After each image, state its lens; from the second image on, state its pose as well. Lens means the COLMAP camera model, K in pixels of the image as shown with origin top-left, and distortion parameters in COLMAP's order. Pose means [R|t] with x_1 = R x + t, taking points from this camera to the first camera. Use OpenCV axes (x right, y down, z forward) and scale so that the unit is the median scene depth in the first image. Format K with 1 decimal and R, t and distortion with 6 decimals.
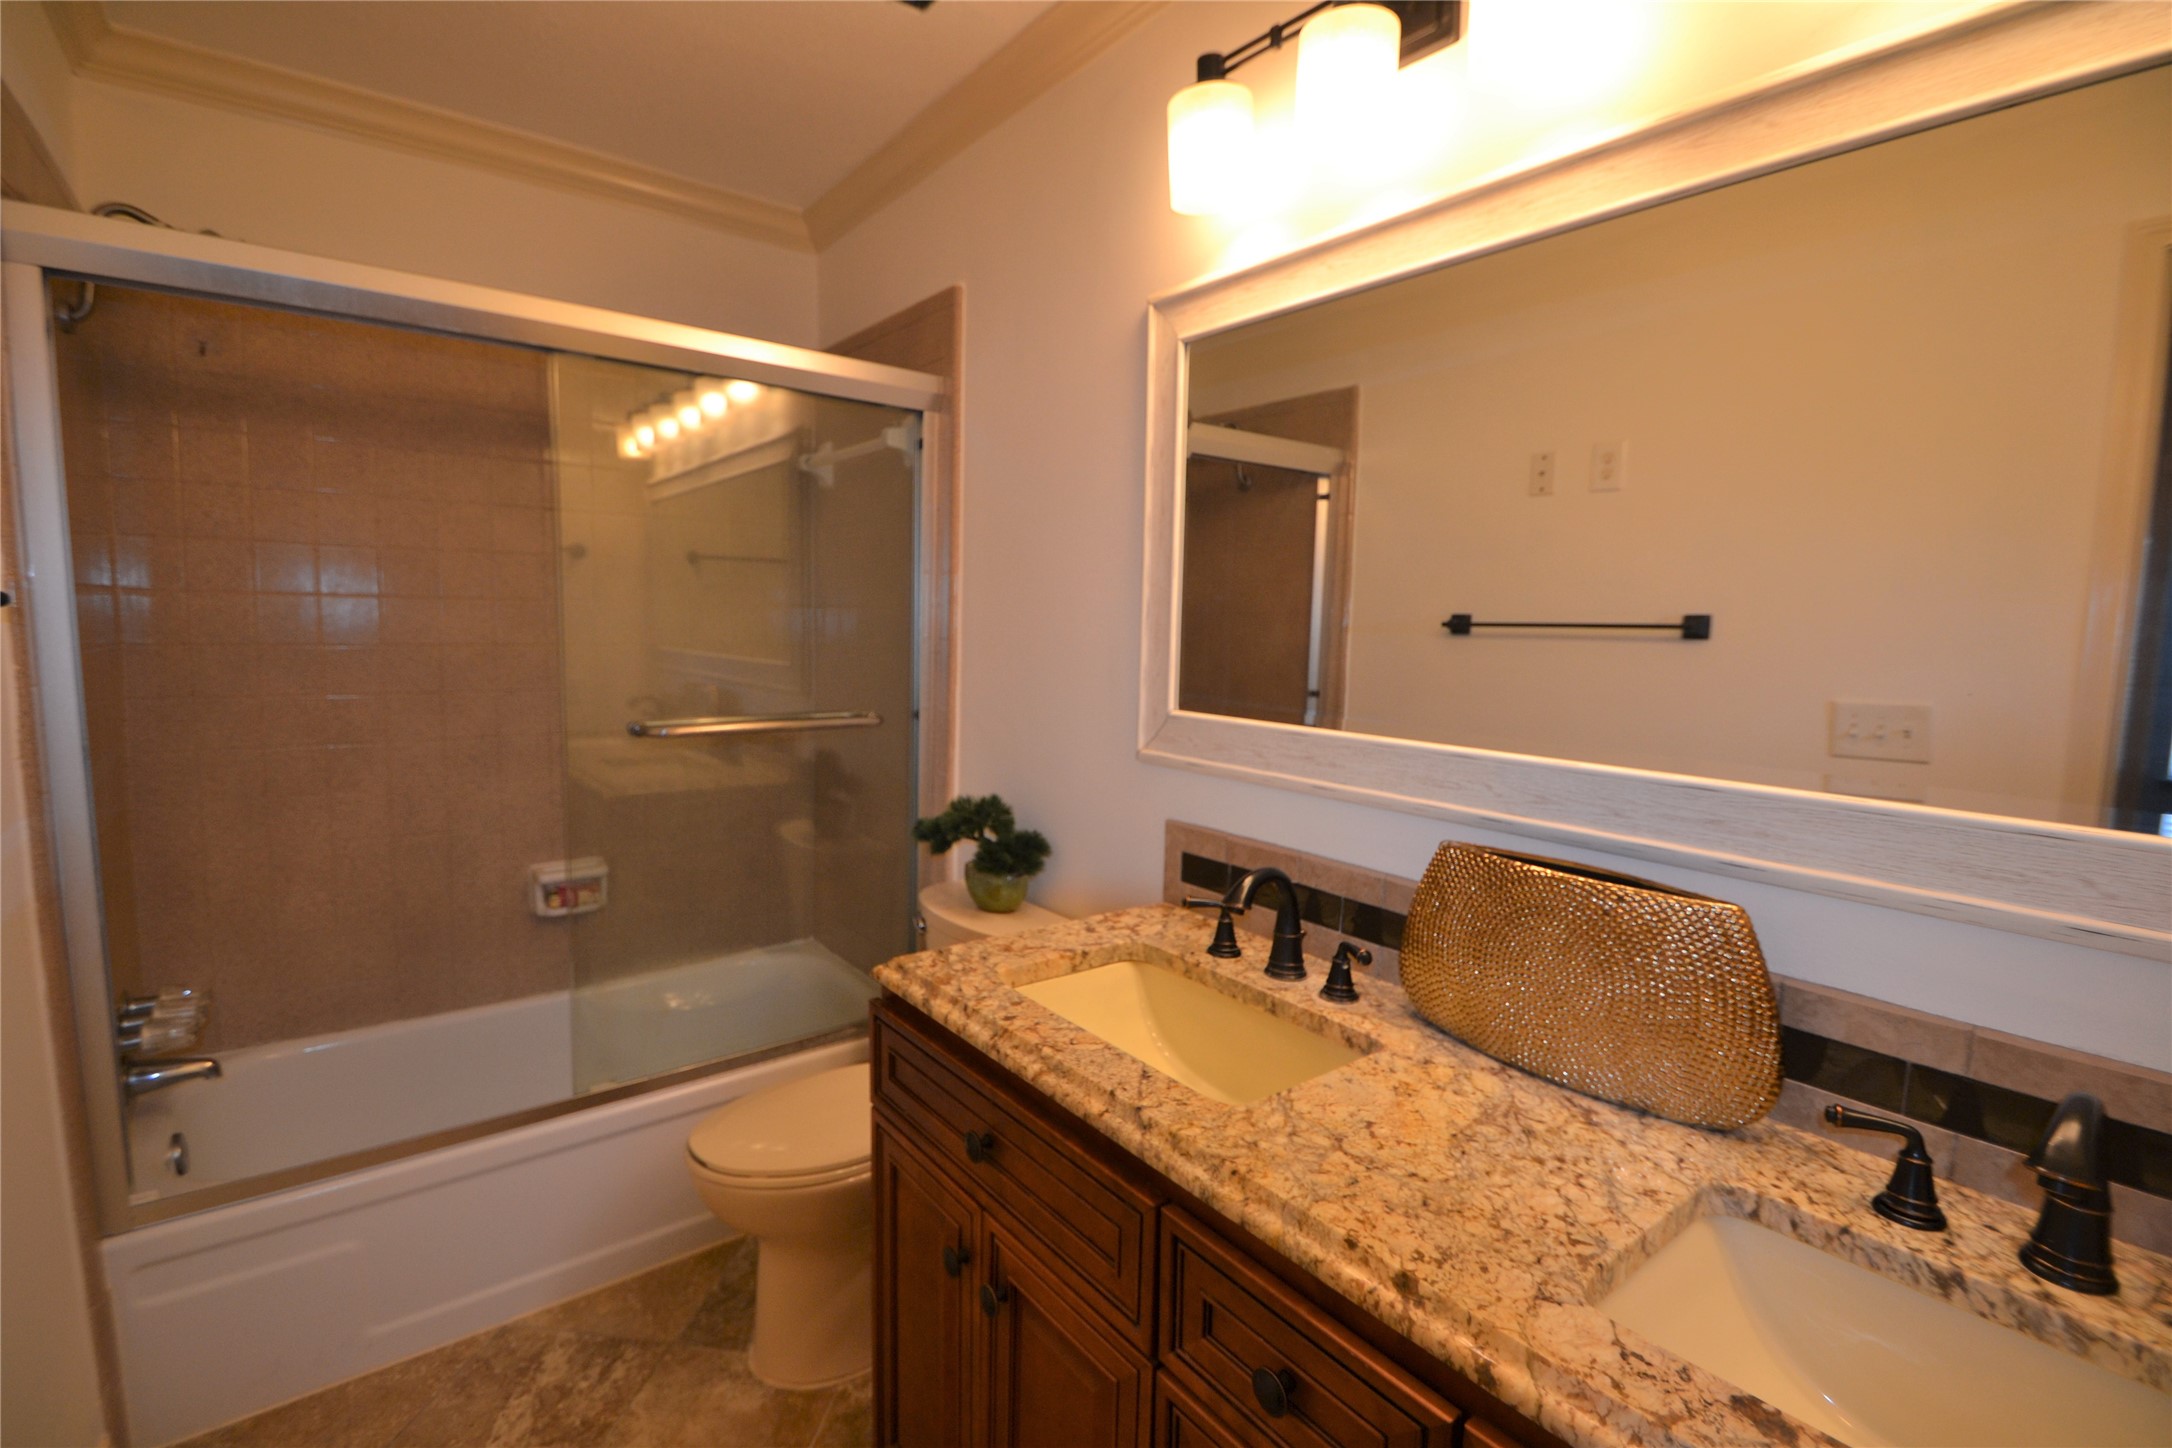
lens RADIAL K [[966.0, 0, 1088.5], [0, 966.0, 716.4], [0, 0, 1]] dist [-0.007669, -0.007643]
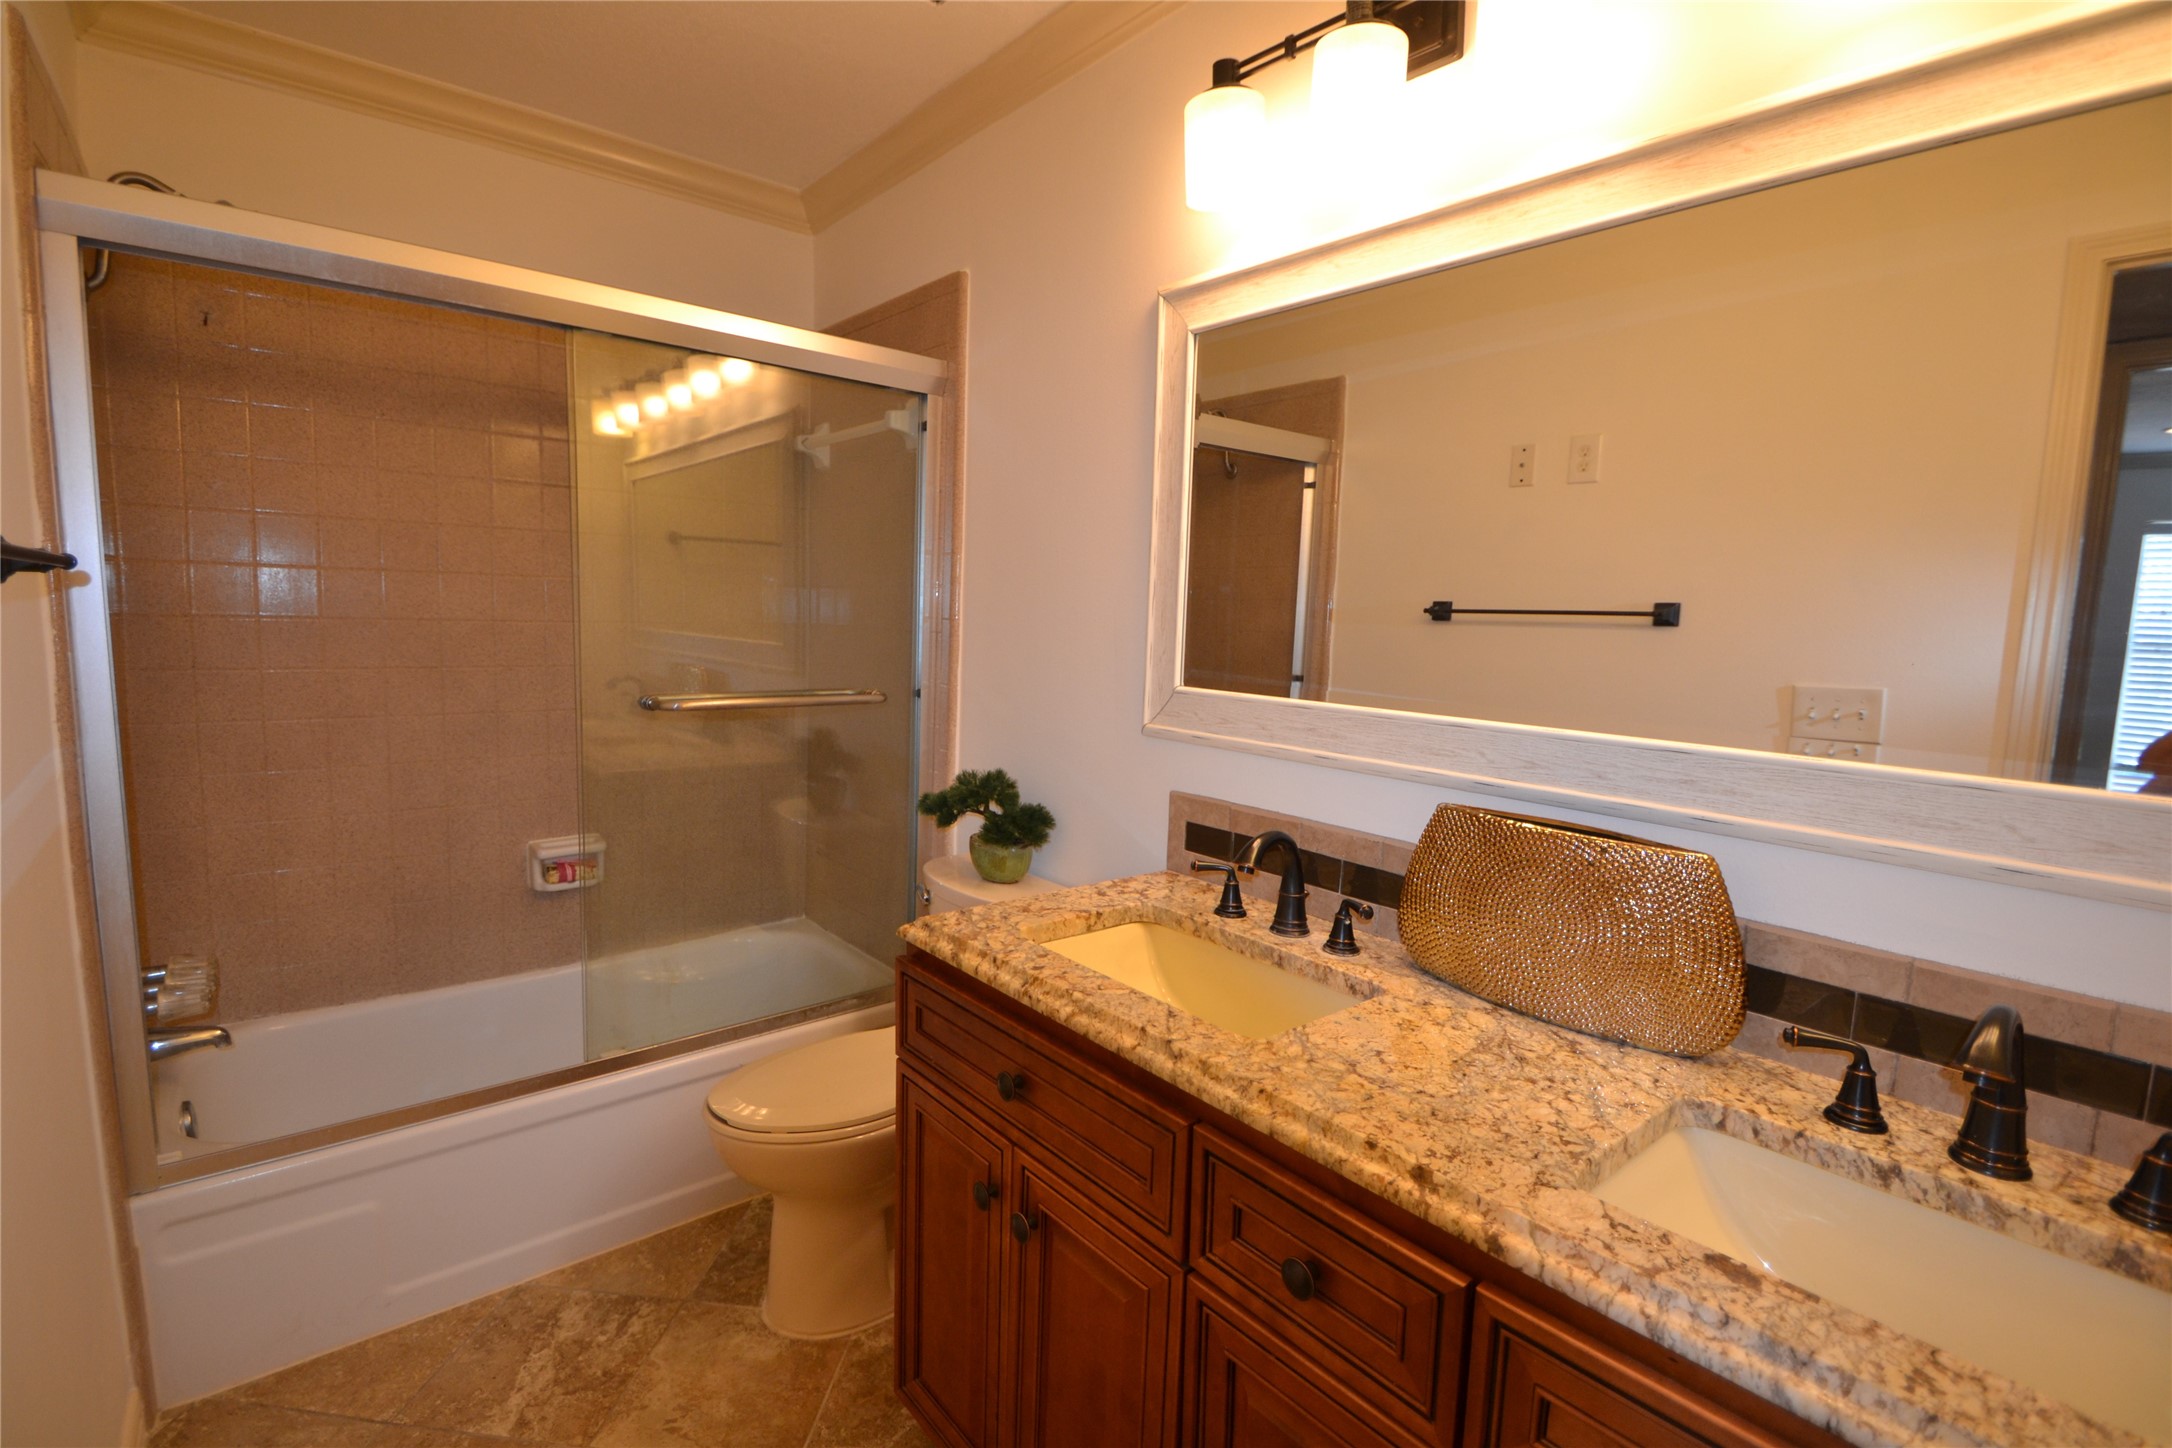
lens RADIAL K [[982.2, 0, 1087.0], [0, 982.2, 719.1], [0, 0, 1]] dist [0.002023, -0.014540]
pose [[0.999367, 0.006263, 0.035016, -0.065977], [-0.006672, 0.999911, 0.011593, 0.023397], [-0.034940, -0.011819, 0.999320, -0.084668]]
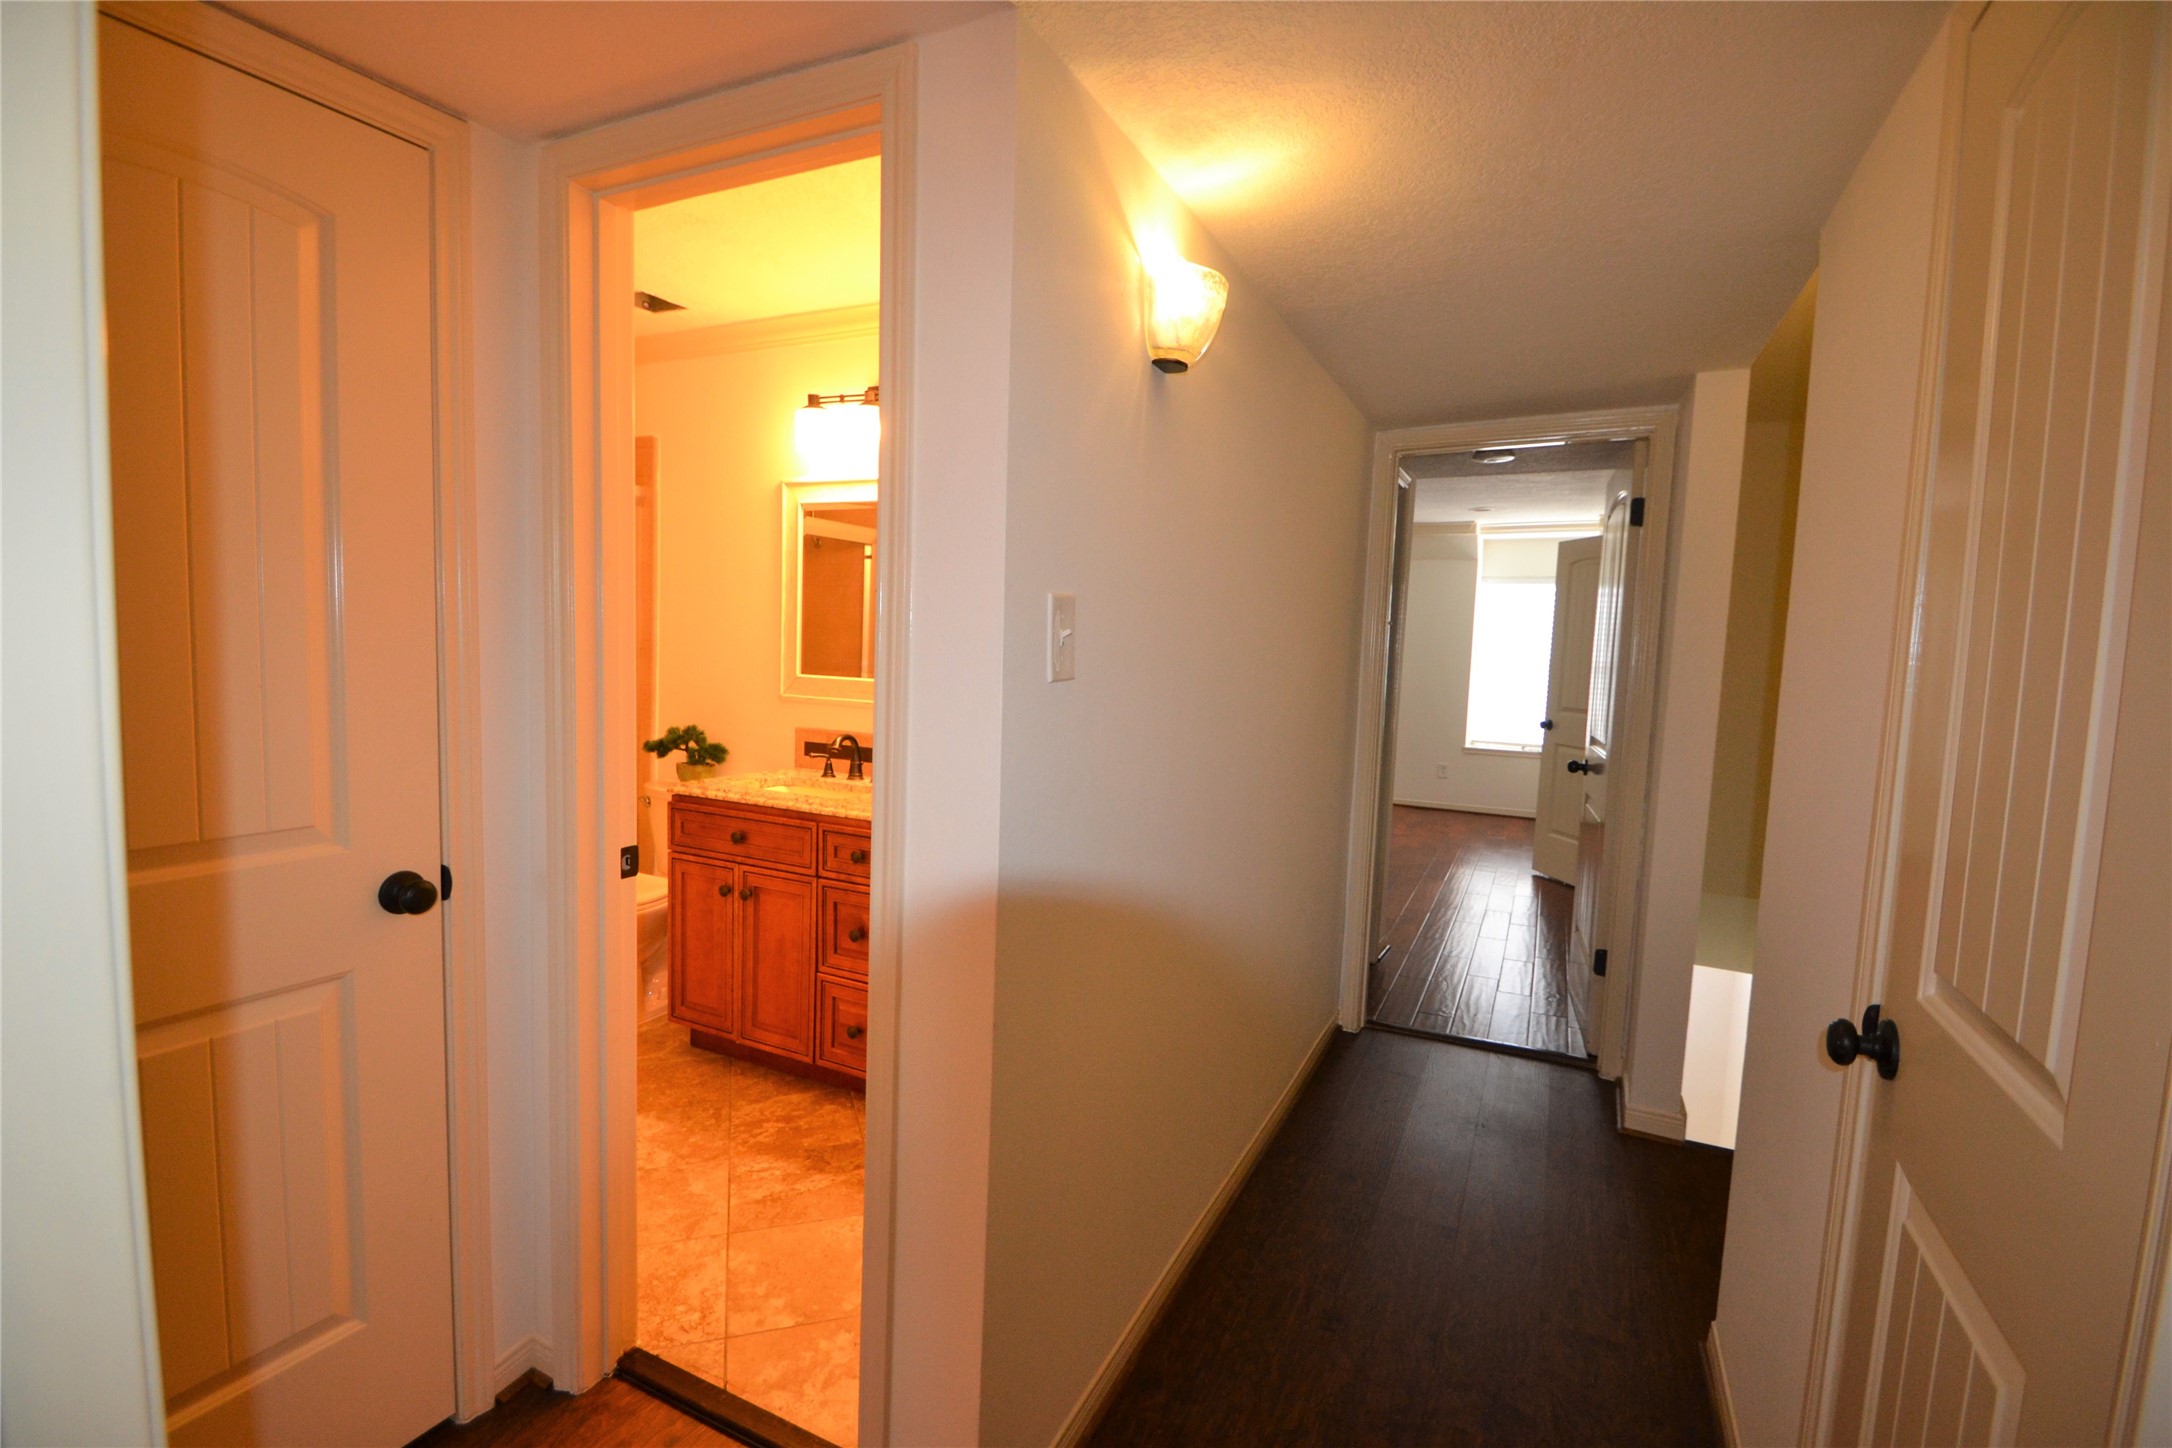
lens RADIAL K [[982.2, 0, 1087.0], [0, 982.2, 719.1], [0, 0, 1]] dist [0.002023, -0.014540]
pose [[0.901251, -0.024087, 0.432628, -0.373575], [0.026904, 0.999638, -0.000391, 0.147652], [-0.432462, 0.011992, 0.901573, -1.644338]]
